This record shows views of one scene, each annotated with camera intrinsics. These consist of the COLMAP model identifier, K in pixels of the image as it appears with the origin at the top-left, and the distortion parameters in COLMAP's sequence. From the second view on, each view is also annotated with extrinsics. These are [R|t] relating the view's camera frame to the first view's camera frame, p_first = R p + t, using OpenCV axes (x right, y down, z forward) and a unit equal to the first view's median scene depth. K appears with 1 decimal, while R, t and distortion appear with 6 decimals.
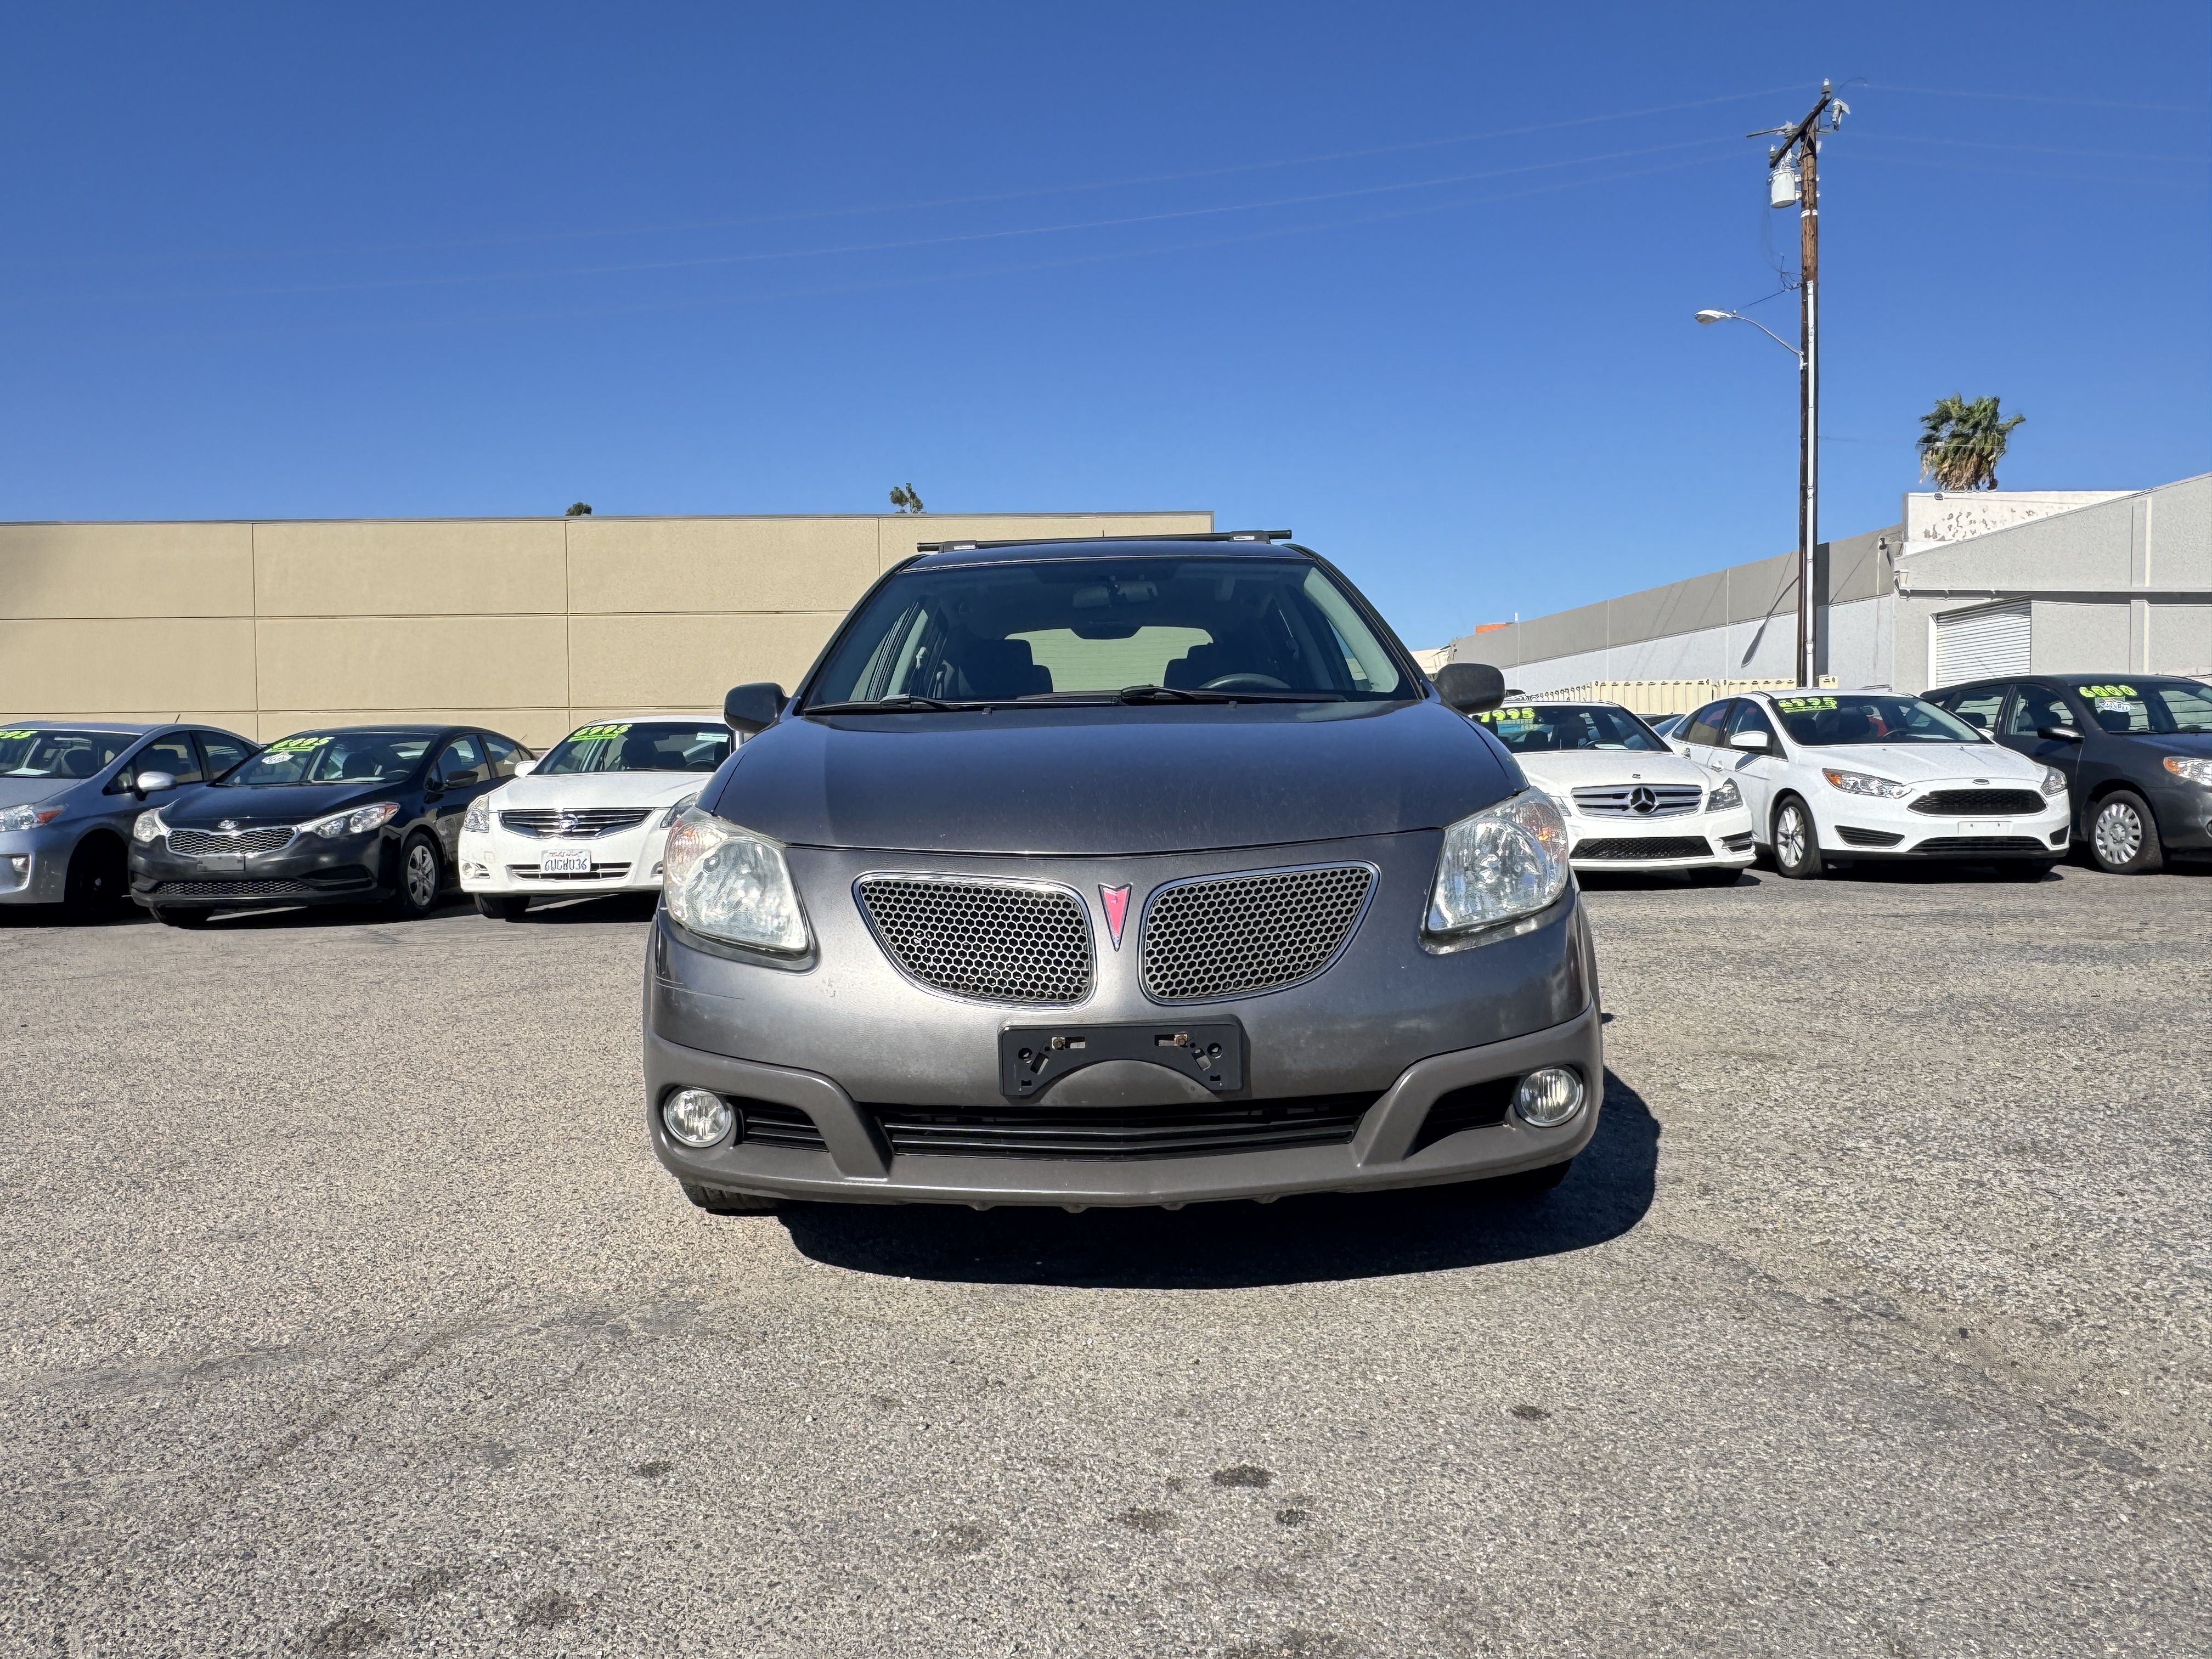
lens RADIAL K [[1515.1, 0, 1097.2], [0, 1515.1, 821.9], [0, 0, 1]] dist [-0.005308, 0.002093]
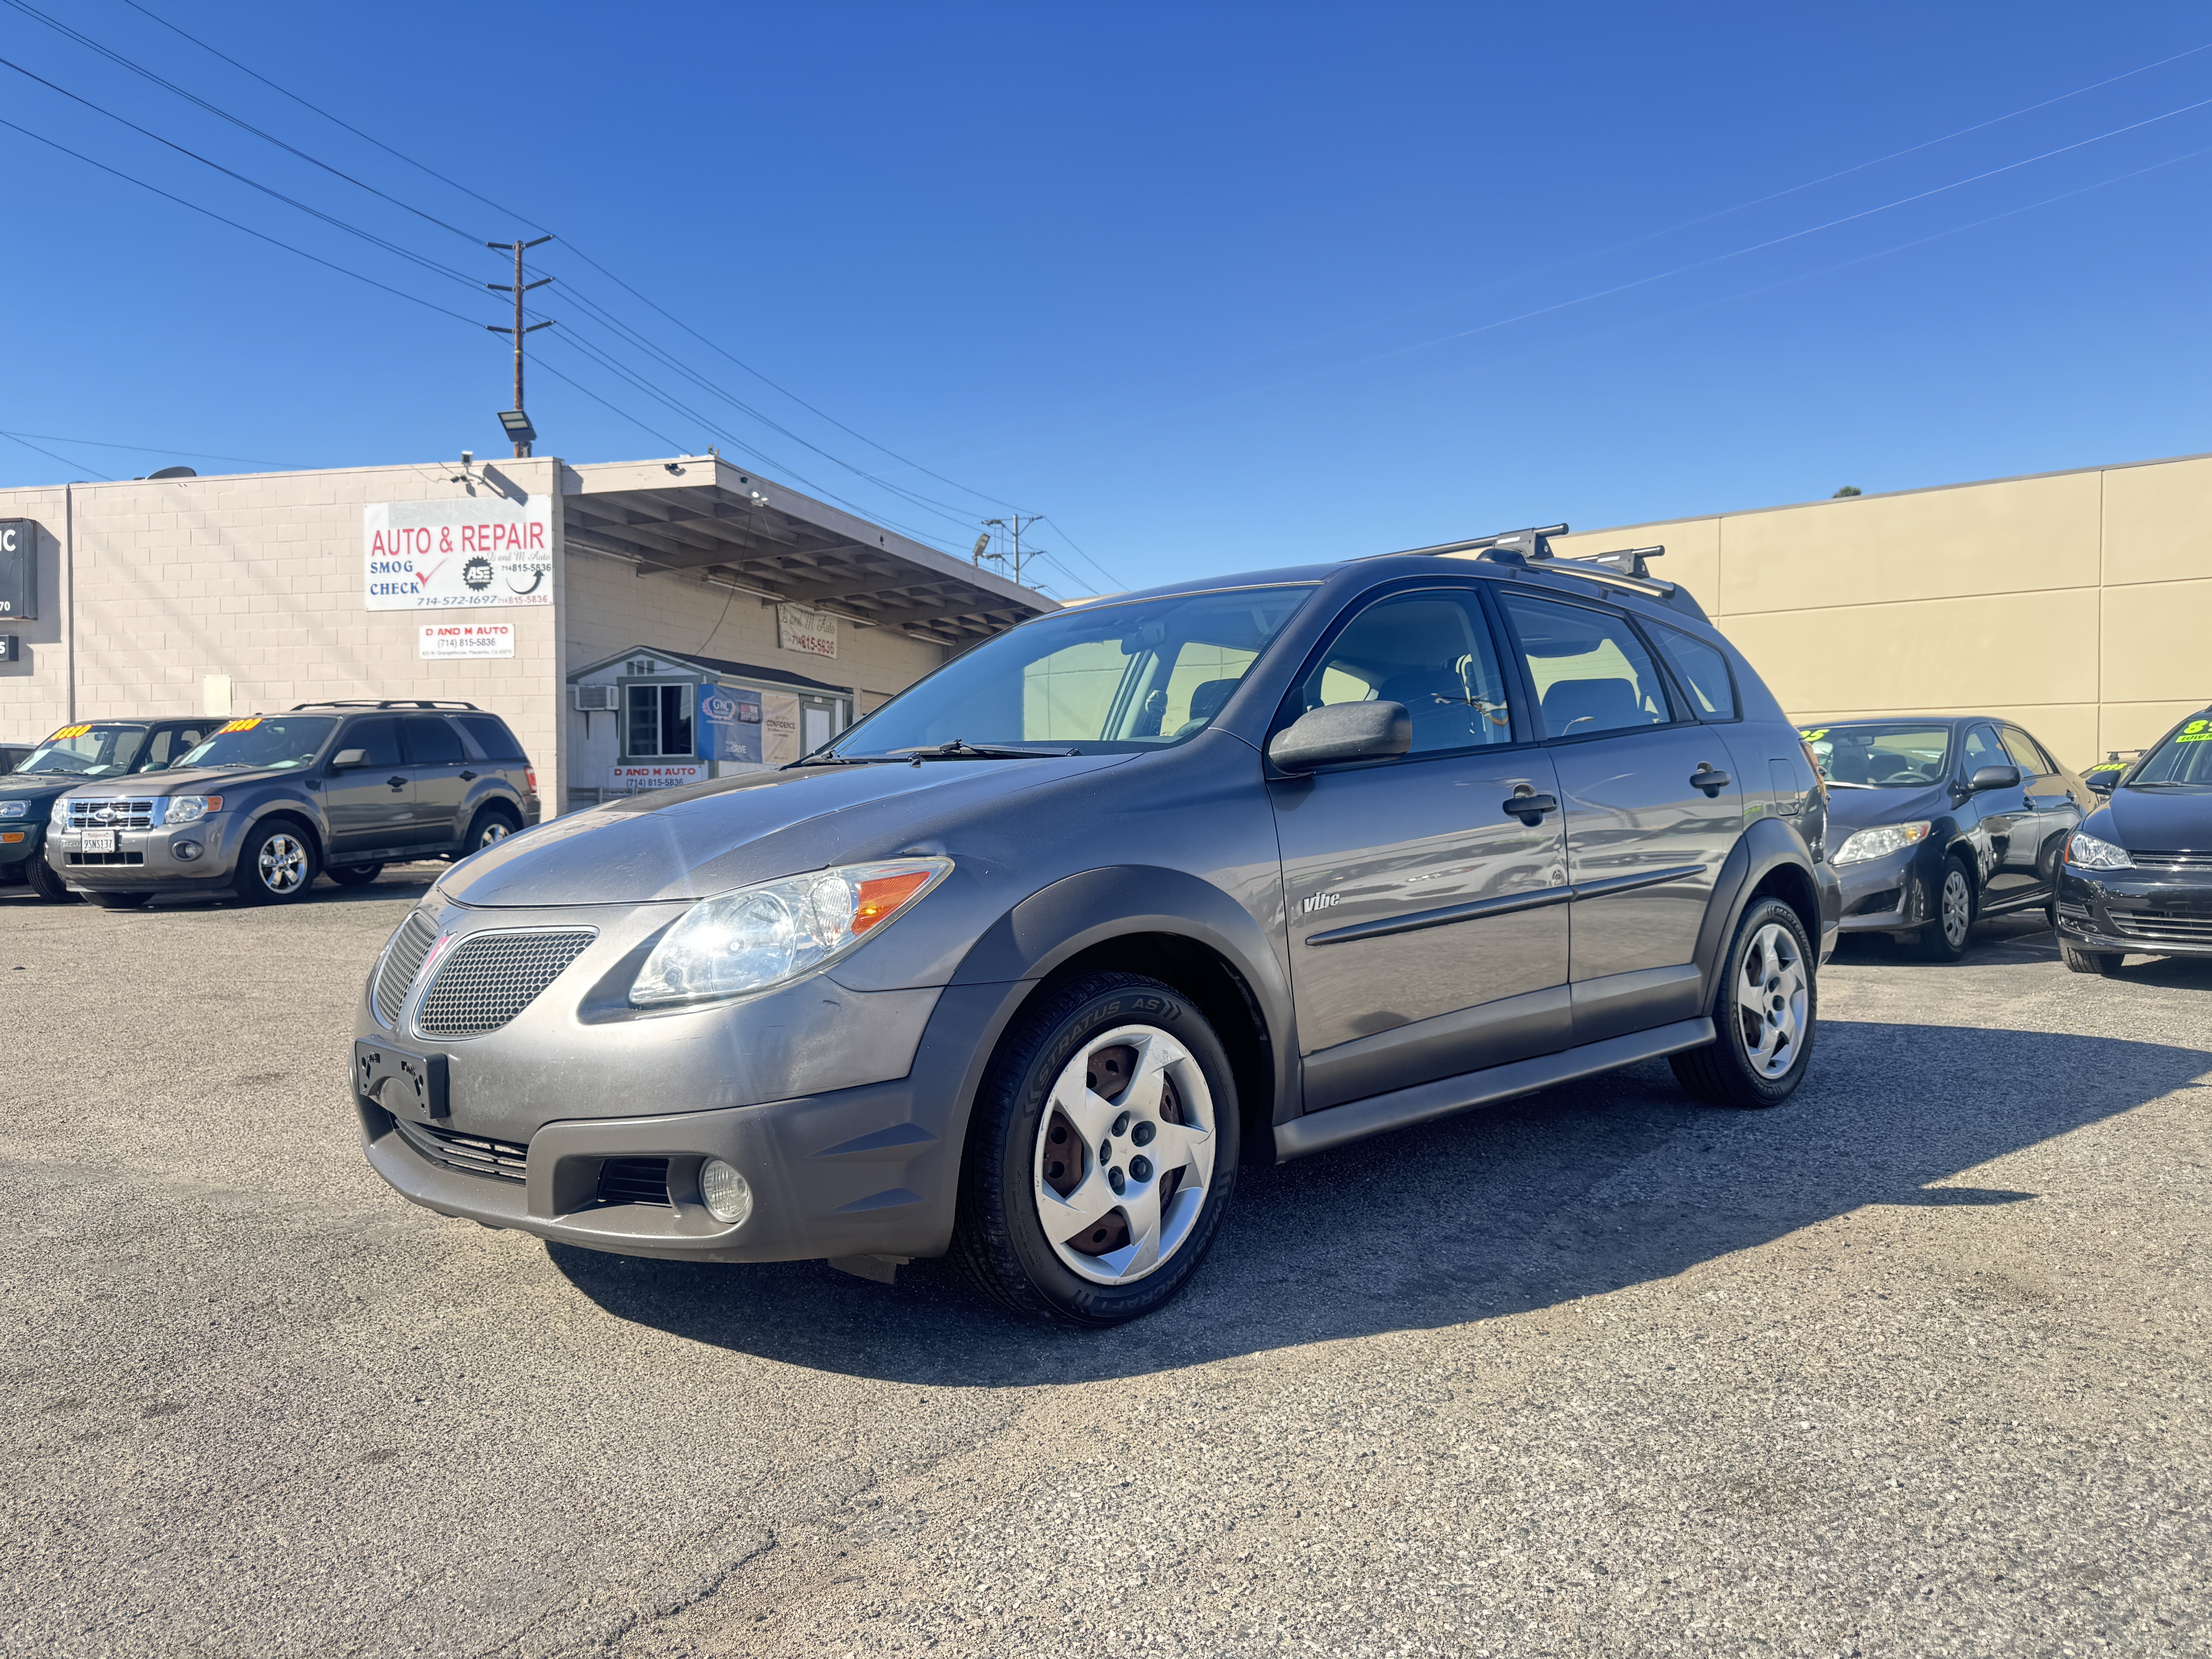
lens RADIAL K [[1545.9, 0, 1106.0], [0, 1545.9, 829.5], [0, 0, 1]] dist [0.104585, -0.146769]
pose [[0.693039, 0.029072, -0.720314, 1.013210], [-0.028103, 0.999517, 0.013301, -0.056790], [0.720352, 0.011025, 0.693521, 0.426468]]
